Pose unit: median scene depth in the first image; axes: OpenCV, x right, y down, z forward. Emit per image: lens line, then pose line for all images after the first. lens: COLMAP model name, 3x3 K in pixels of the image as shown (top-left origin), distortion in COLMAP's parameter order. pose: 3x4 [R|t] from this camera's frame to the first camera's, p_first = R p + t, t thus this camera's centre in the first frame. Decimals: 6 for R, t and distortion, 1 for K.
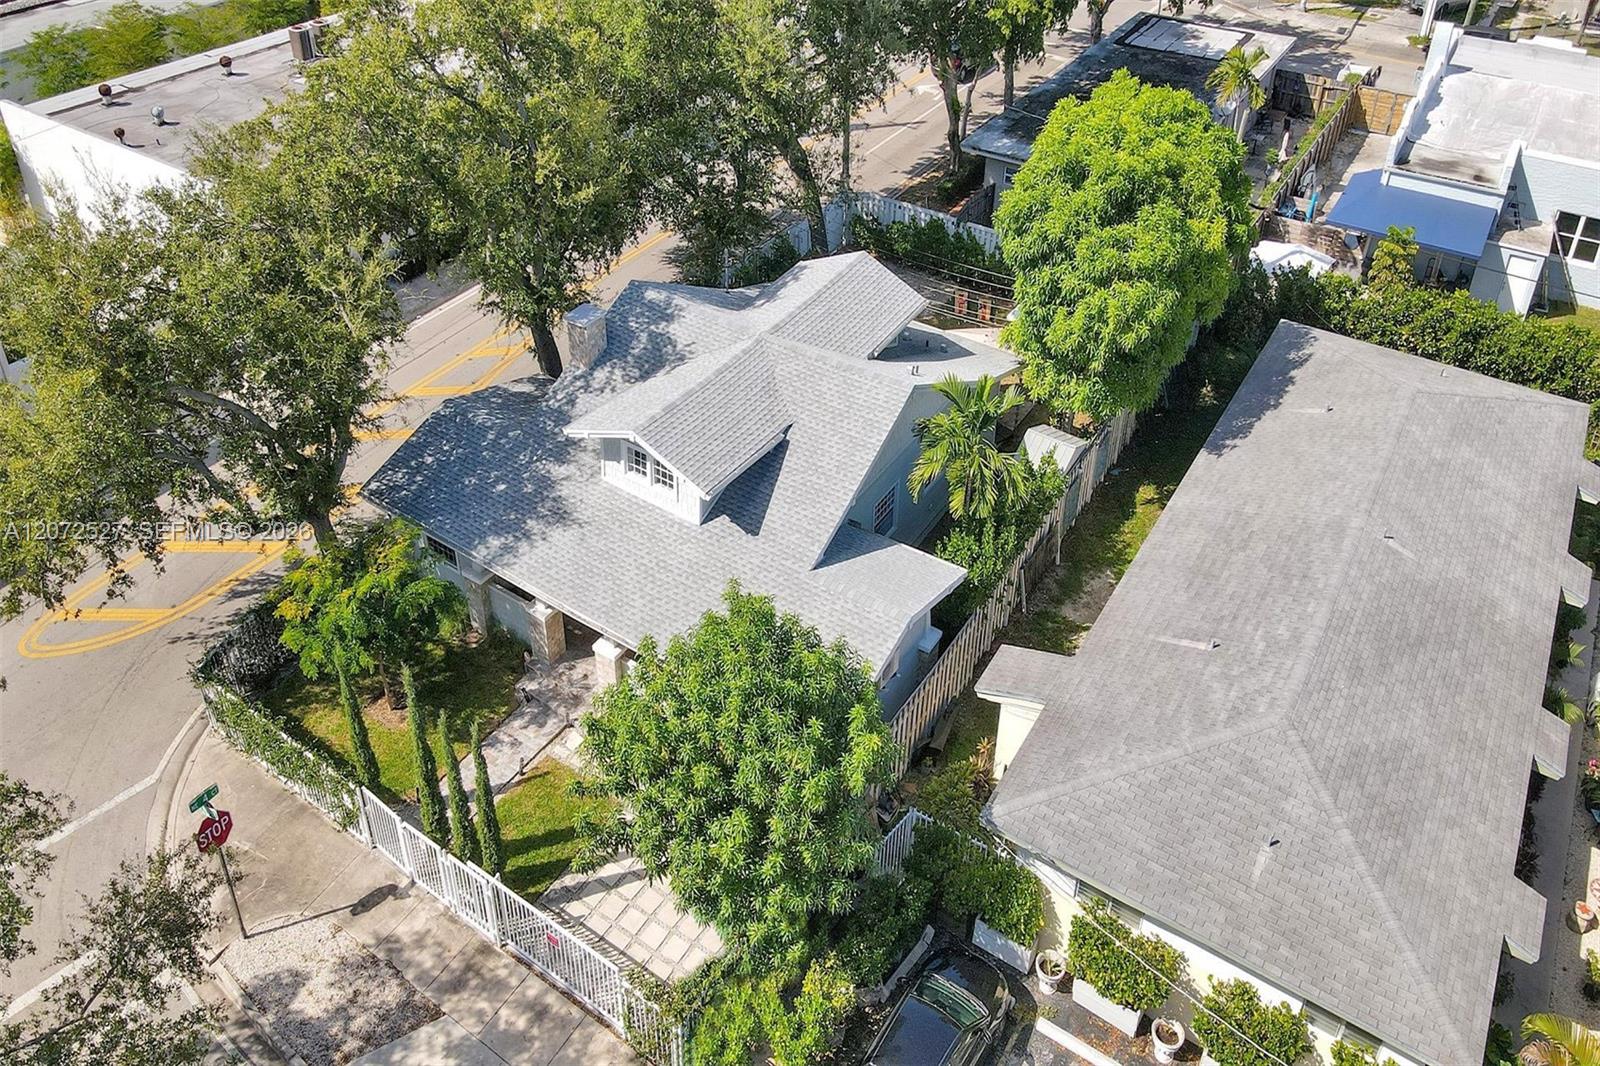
lens RADIAL K [[1070.3, 0, 774.5], [0, 1070.3, 540.6], [0, 0, 1]] dist [0.001575, 0.002228]
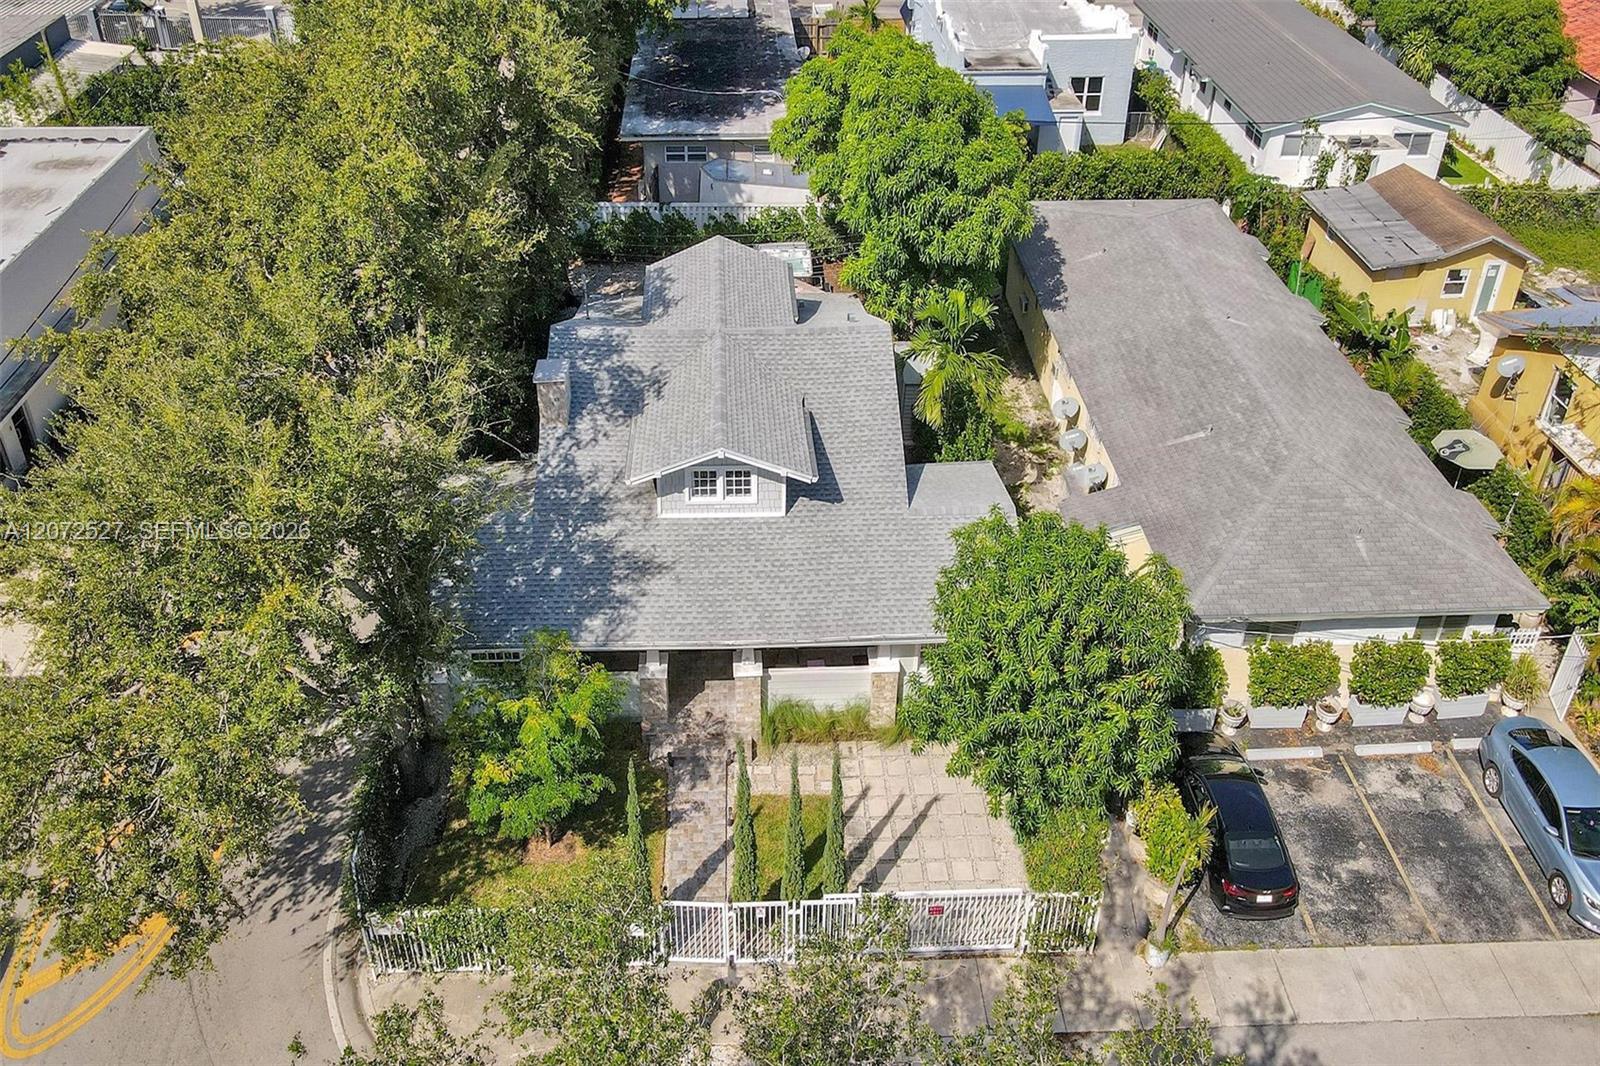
lens RADIAL K [[1078.5, 0, 800.0], [0, 1078.5, 533.0], [0, 0, 1]] dist [-0.004949, -0.002840]
pose [[0.803204, -0.393656, 0.447100, -0.506939], [0.396638, 0.913388, 0.091656, -0.085053], [-0.444457, 0.103718, 0.889776, 0.076901]]
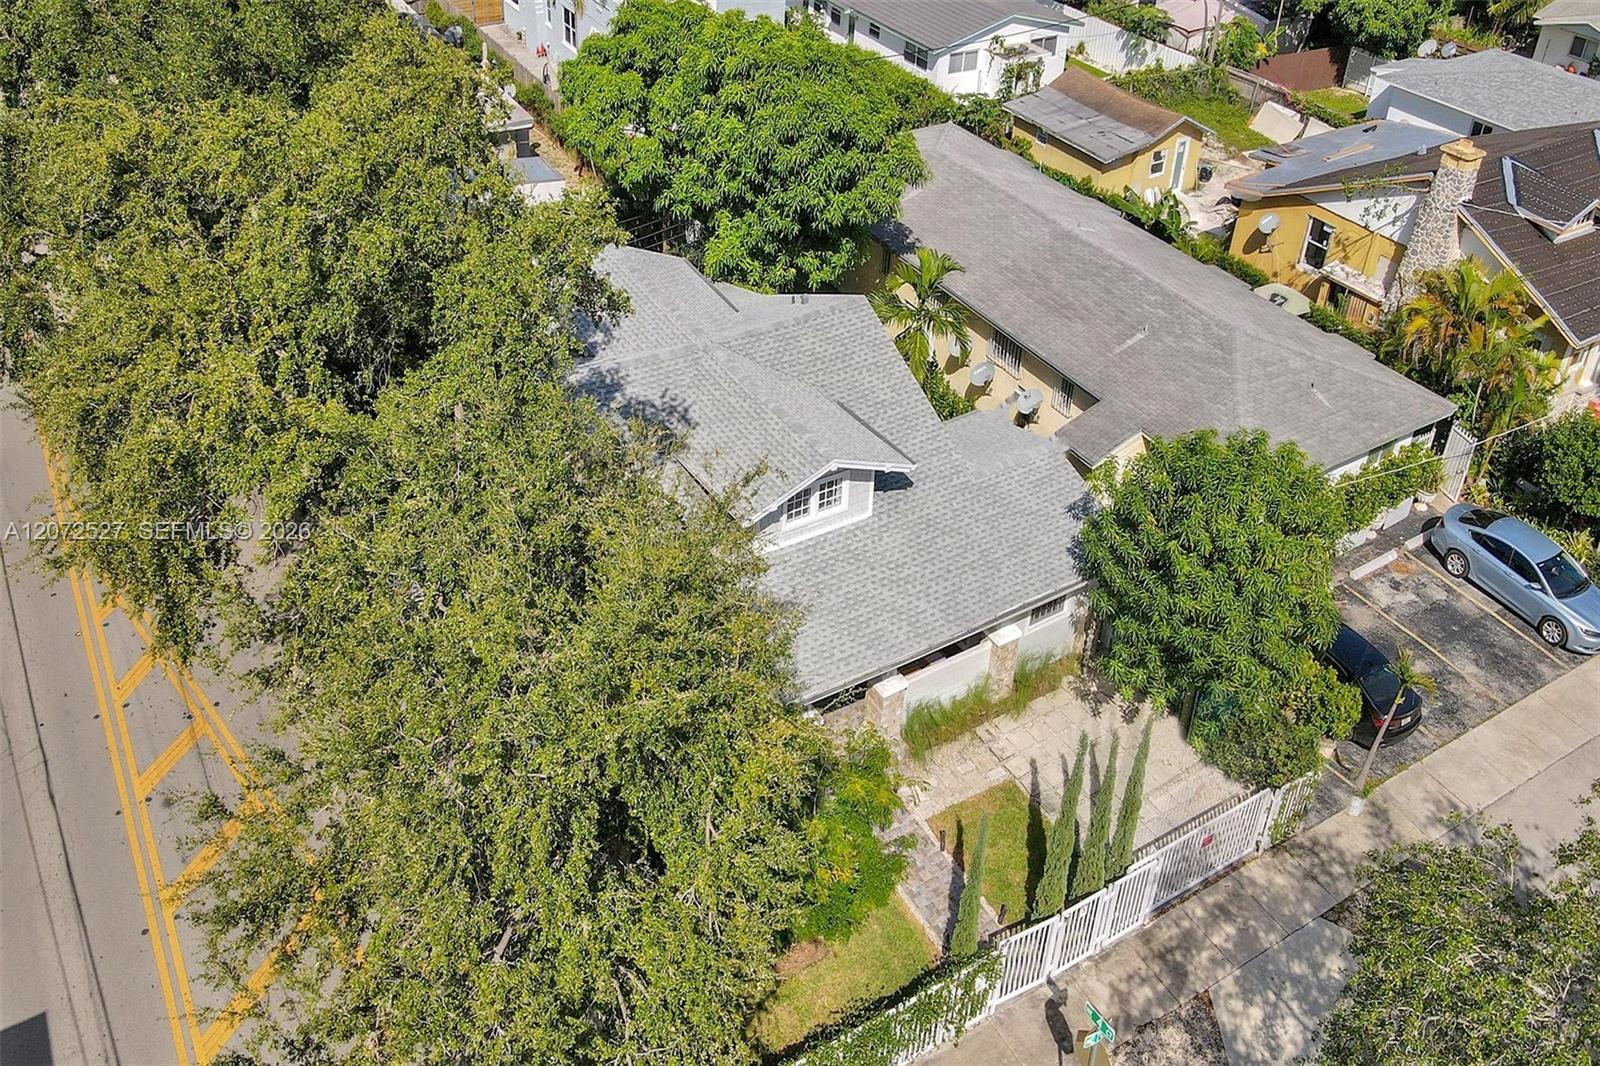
lens RADIAL K [[1192.2, 0, 731.3], [0, 1192.2, 468.9], [0, 0, 1]] dist [-0.000087, -0.001522]
pose [[0.435476, -0.543161, 0.717869, -0.834226], [0.569304, 0.783902, 0.247770, -0.366007], [-0.697319, 0.300788, 0.650595, 0.372688]]
